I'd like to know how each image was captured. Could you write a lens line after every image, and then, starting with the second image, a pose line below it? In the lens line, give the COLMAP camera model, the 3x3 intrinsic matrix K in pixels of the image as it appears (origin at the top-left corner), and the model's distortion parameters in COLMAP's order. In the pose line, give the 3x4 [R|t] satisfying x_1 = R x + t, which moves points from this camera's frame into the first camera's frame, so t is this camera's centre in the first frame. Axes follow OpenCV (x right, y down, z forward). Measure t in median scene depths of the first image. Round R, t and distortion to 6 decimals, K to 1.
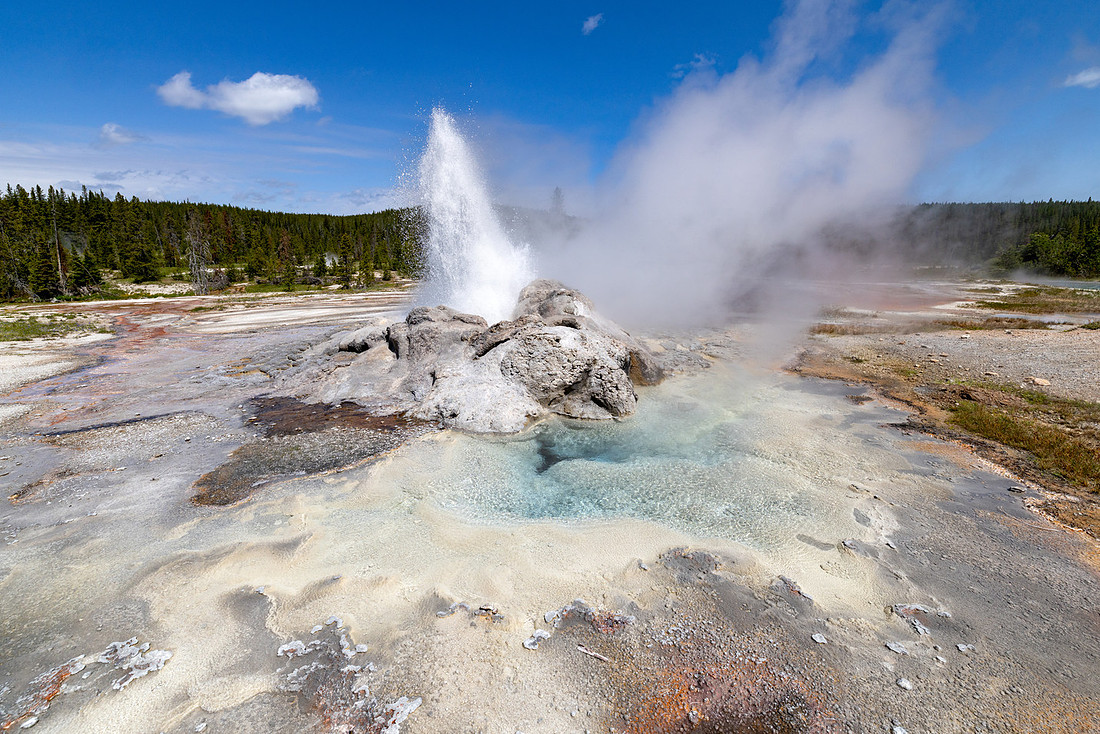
lens RADIAL K [[762.5, 0, 574.7], [0, 762.5, 367.9], [0, 0, 1]] dist [0.025481, 0.000646]
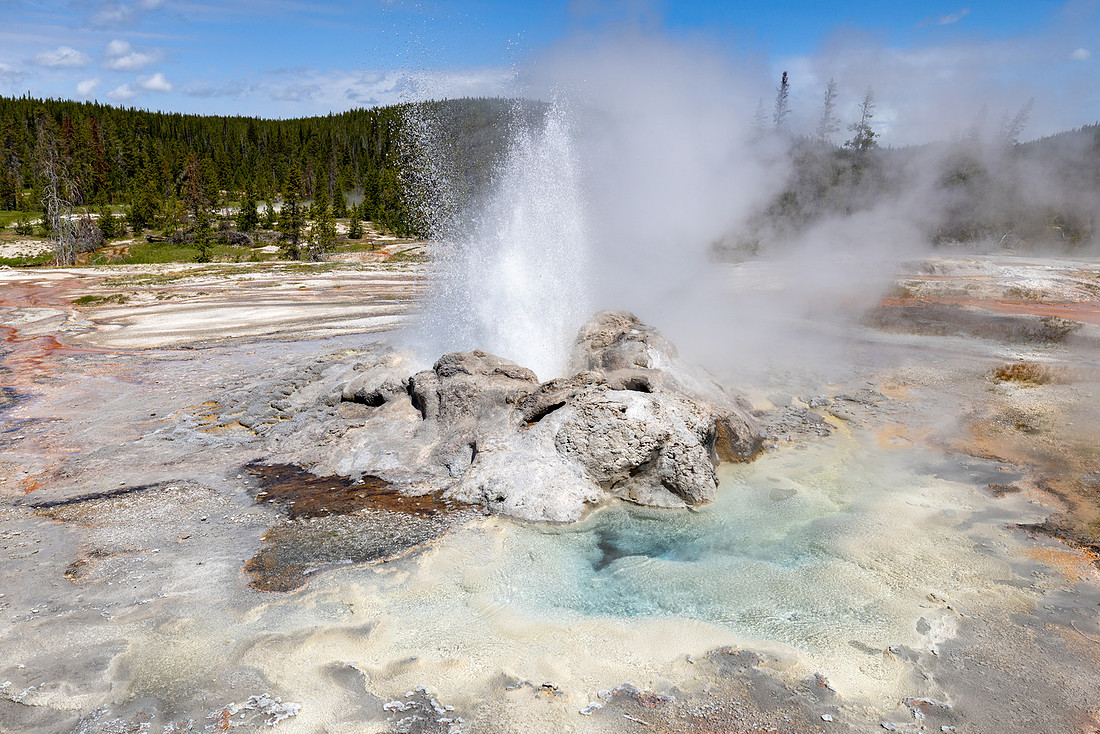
lens RADIAL K [[1322.7, 0, 550.0], [0, 1322.7, 367.0], [0, 0, 1]] dist [0.106040, -0.402441]
pose [[0.995834, 0.018984, -0.089192, 0.026933], [-0.020140, 0.999724, -0.012088, -0.067448], [0.088938, 0.013834, 0.995941, -0.470082]]
